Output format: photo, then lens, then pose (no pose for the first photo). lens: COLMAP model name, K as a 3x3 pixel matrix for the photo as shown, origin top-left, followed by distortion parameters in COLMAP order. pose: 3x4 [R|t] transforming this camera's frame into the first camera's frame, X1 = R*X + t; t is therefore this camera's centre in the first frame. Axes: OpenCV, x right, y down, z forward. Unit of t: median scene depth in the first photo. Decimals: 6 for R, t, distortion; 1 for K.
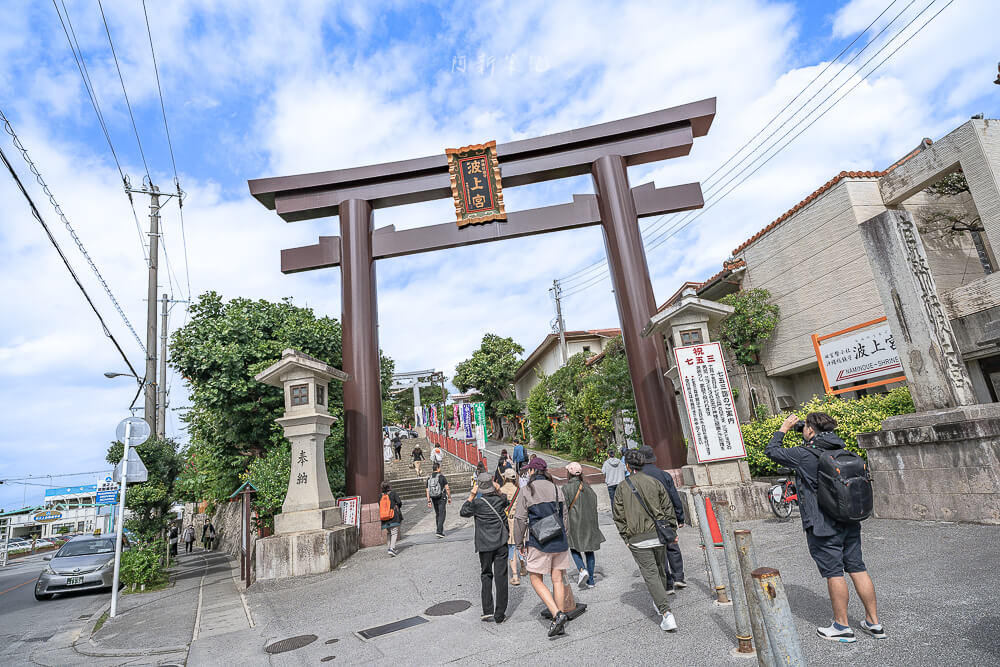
lens RADIAL K [[540.6, 0, 505.4], [0, 540.6, 339.2], [0, 0, 1]] dist [-0.004077, 0.000291]
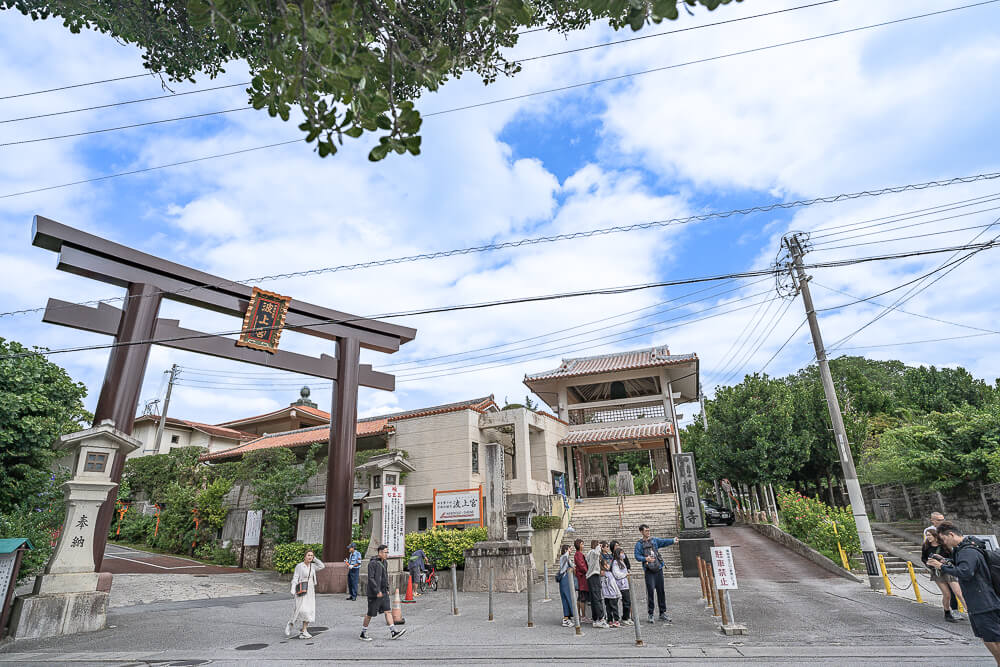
lens RADIAL K [[540.6, 0, 505.4], [0, 540.6, 339.2], [0, 0, 1]] dist [-0.004077, 0.000291]
pose [[0.602225, 0.372140, 0.706284, -0.608672], [-0.229806, 0.928068, -0.293050, 0.001795], [-0.764536, 0.014174, 0.644426, -0.274980]]
